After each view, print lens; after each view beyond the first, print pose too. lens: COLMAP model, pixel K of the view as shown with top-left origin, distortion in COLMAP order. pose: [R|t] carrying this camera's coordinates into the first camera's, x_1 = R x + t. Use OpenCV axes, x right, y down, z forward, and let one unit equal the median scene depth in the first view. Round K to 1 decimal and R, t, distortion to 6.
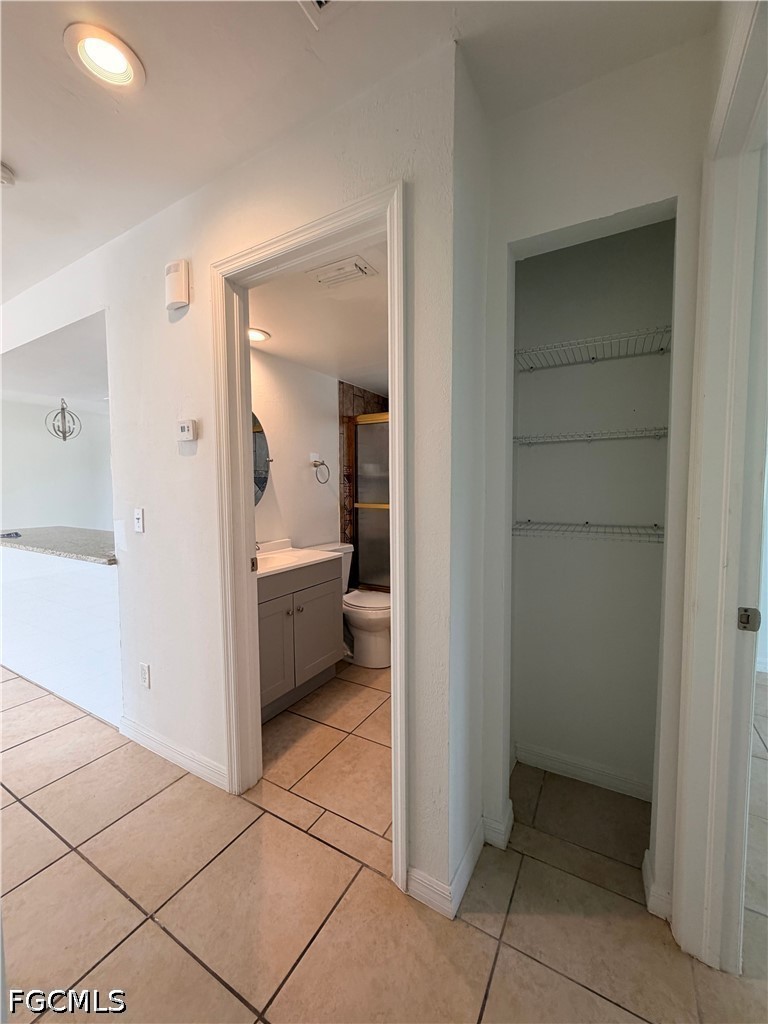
lens RADIAL K [[407.6, 0, 384.0], [0, 407.6, 512.0], [0, 0, 1]] dist [0.000902, 0.000203]
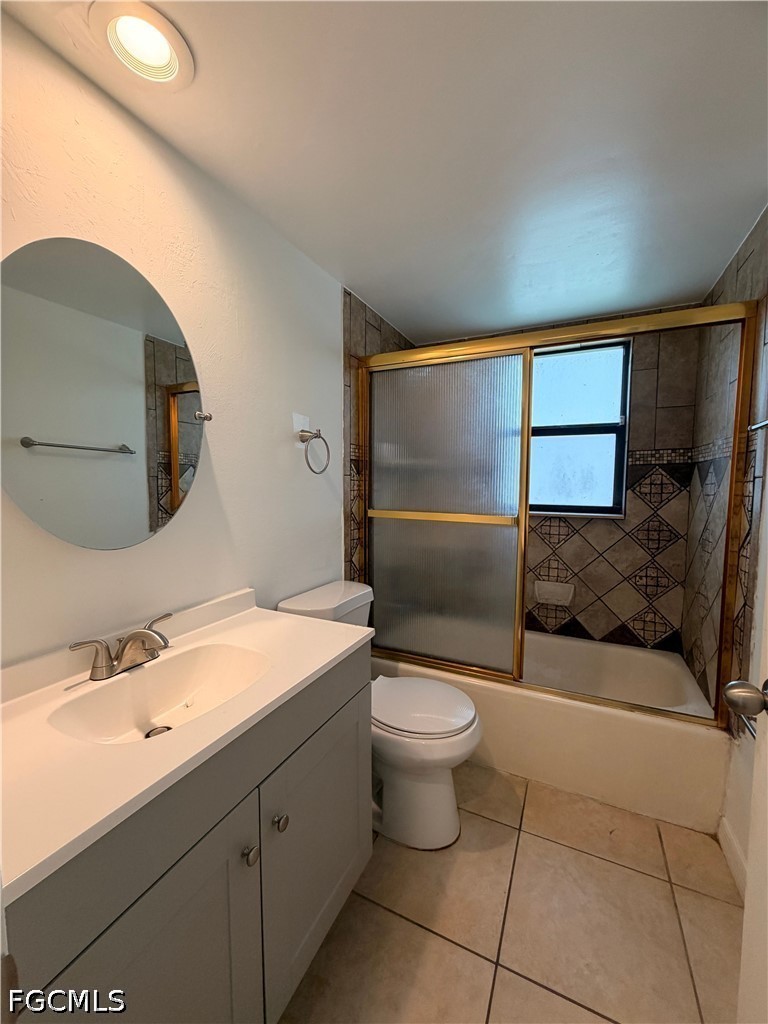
lens RADIAL K [[407.6, 0, 384.0], [0, 407.6, 512.0], [0, 0, 1]] dist [0.000902, 0.000203]
pose [[0.996504, 0.003474, 0.083473, -0.099128], [-0.004493, 0.999918, 0.012022, -0.025417], [-0.083424, -0.012355, 0.996438, 0.430891]]
